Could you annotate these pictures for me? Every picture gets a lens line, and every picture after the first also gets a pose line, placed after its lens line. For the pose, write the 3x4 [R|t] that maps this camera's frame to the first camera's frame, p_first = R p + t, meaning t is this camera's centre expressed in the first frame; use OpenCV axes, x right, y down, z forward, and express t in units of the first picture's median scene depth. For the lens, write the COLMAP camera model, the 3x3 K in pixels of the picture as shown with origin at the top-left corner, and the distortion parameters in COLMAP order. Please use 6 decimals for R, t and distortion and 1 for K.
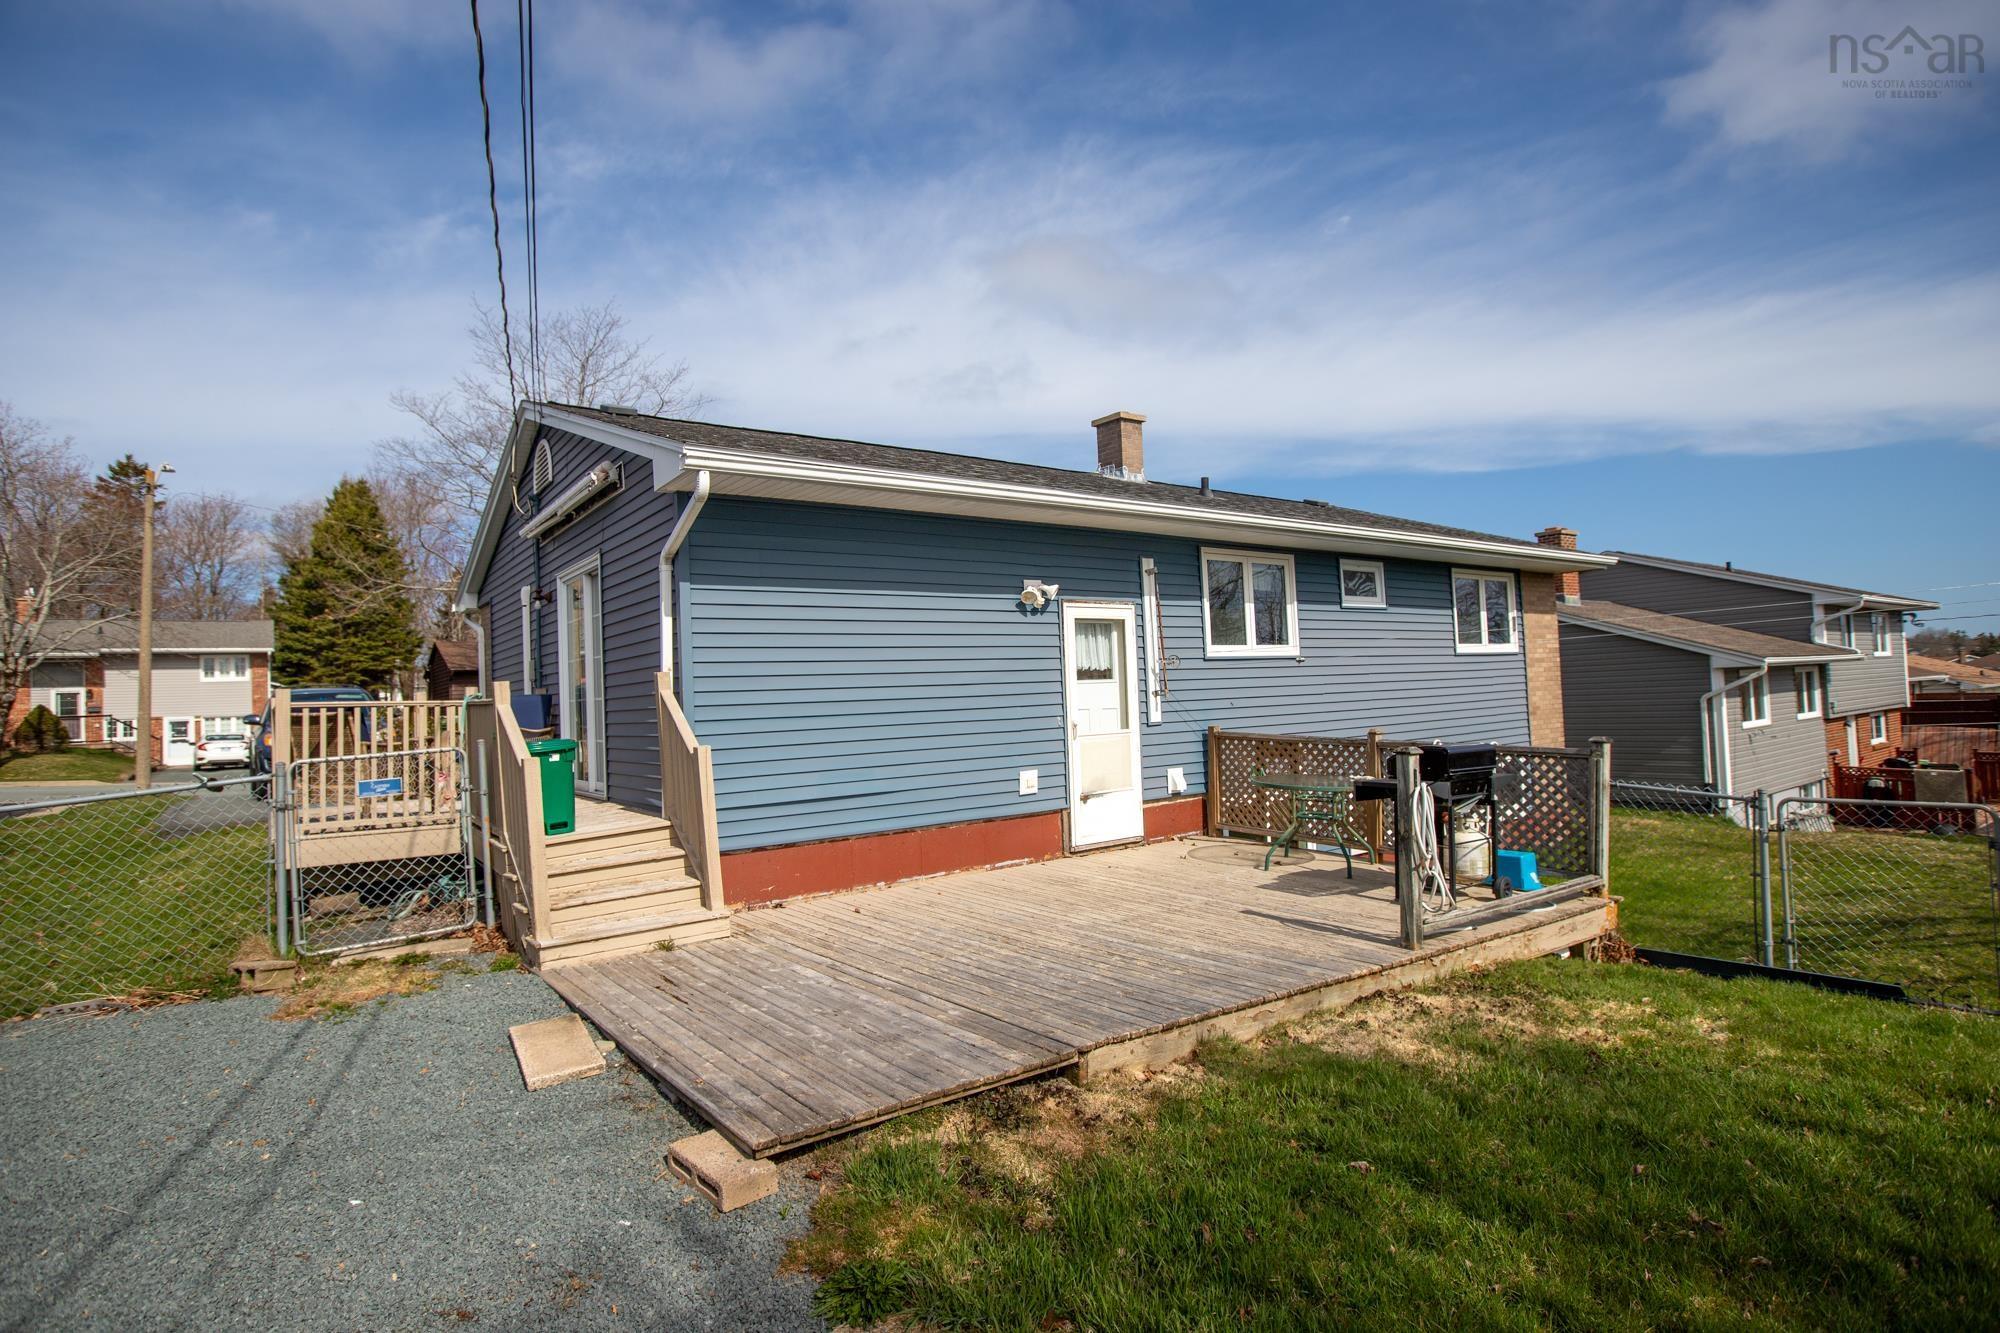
lens RADIAL K [[1012.6, 0, 1000.0], [0, 1012.6, 666.5], [0, 0, 1]] dist [-0.003091, -0.000267]
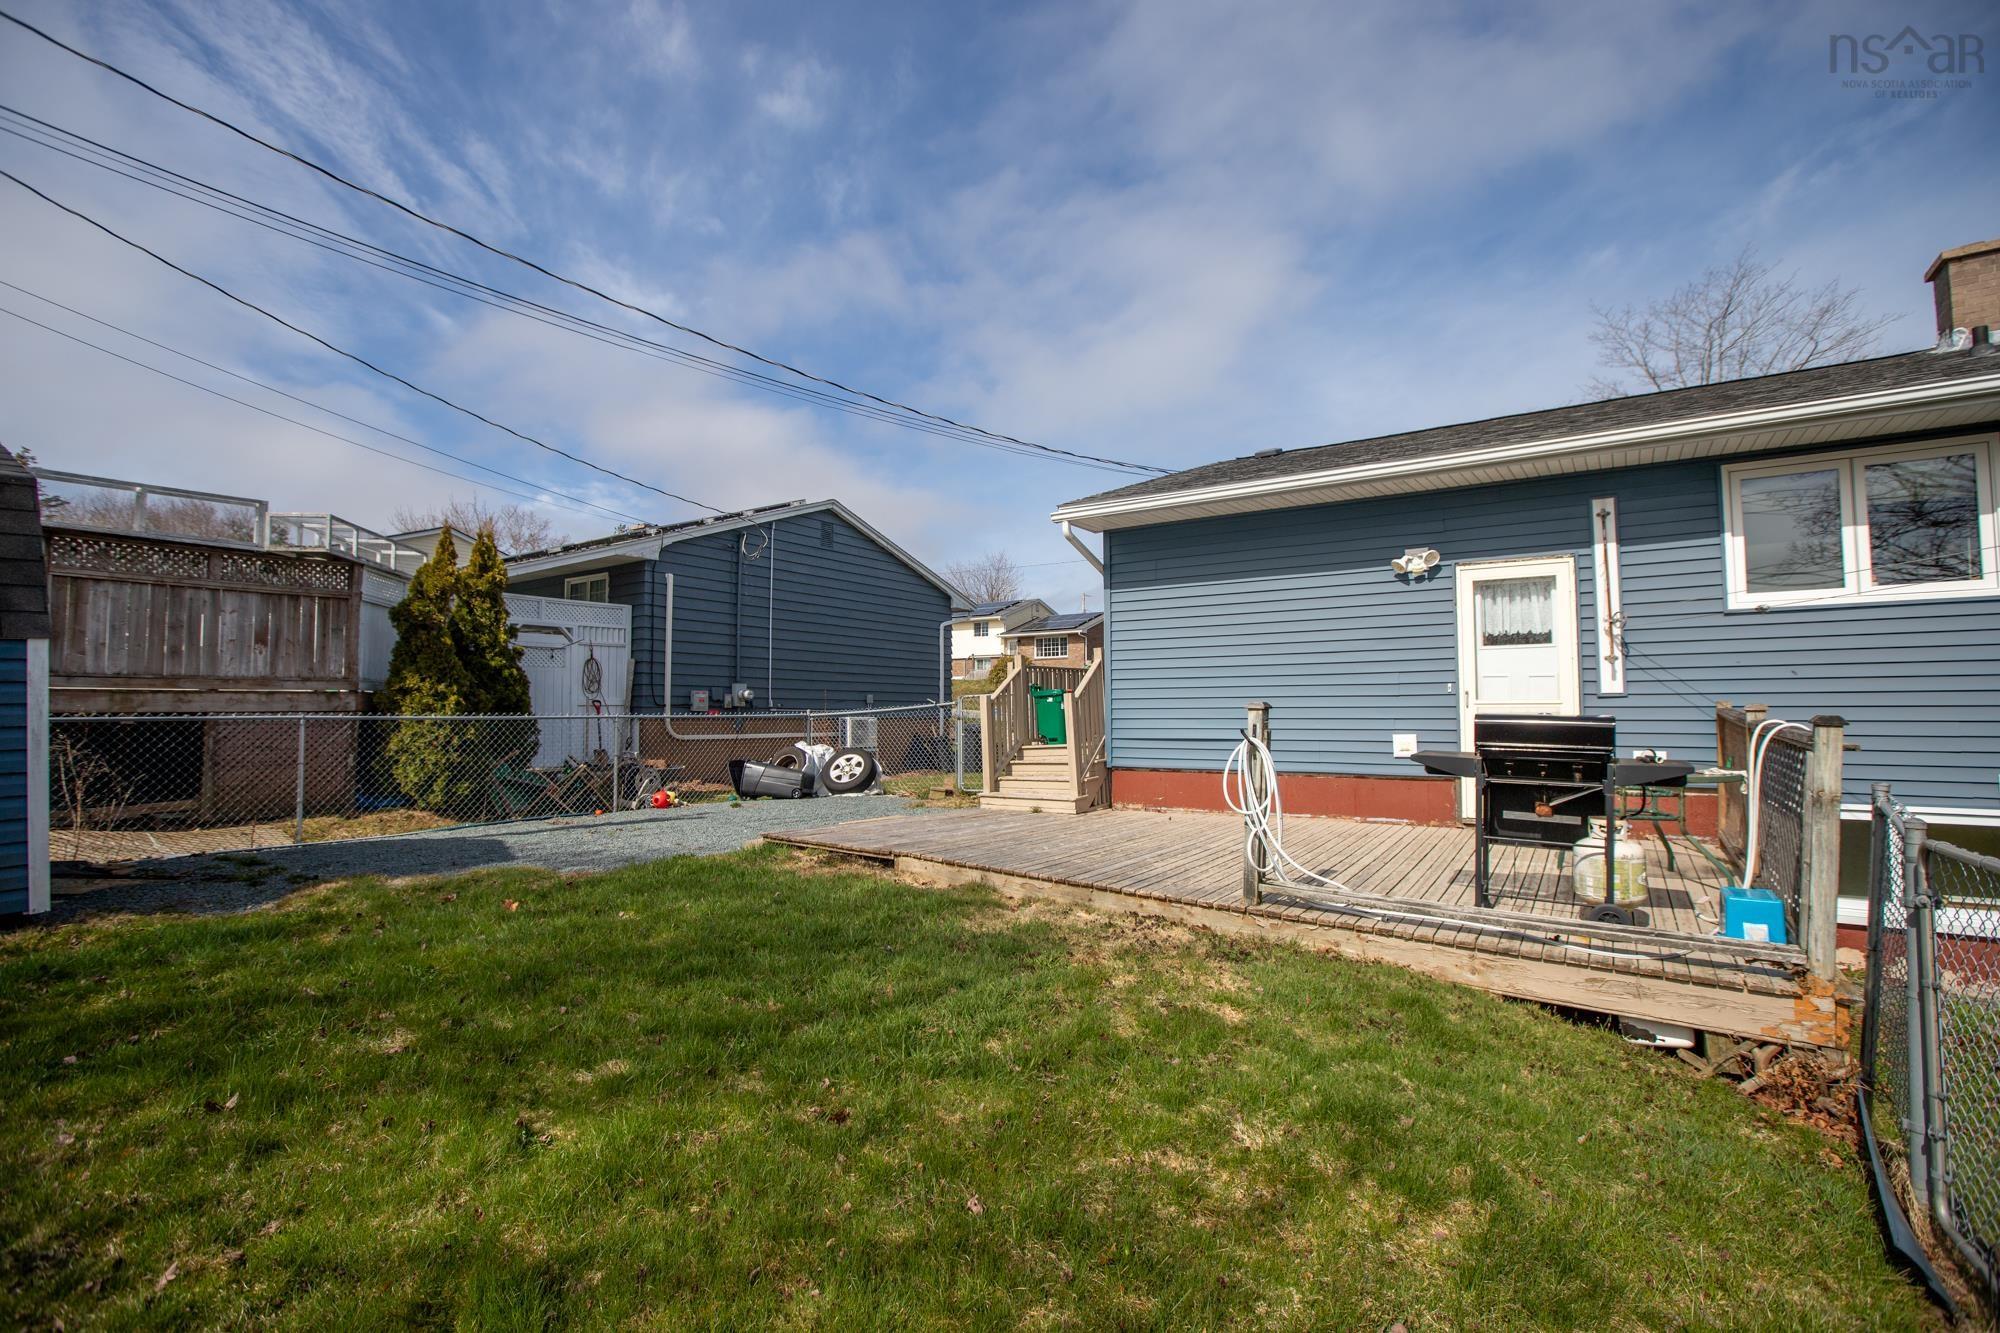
lens RADIAL K [[955.2, 0, 990.8], [0, 955.2, 663.6], [0, 0, 1]] dist [-0.064437, 0.024323]
pose [[0.286546, -0.007810, -0.958035, 0.760126], [0.025106, 0.999685, -0.000640, 0.018546], [0.957737, -0.023869, 0.286652, 0.293575]]
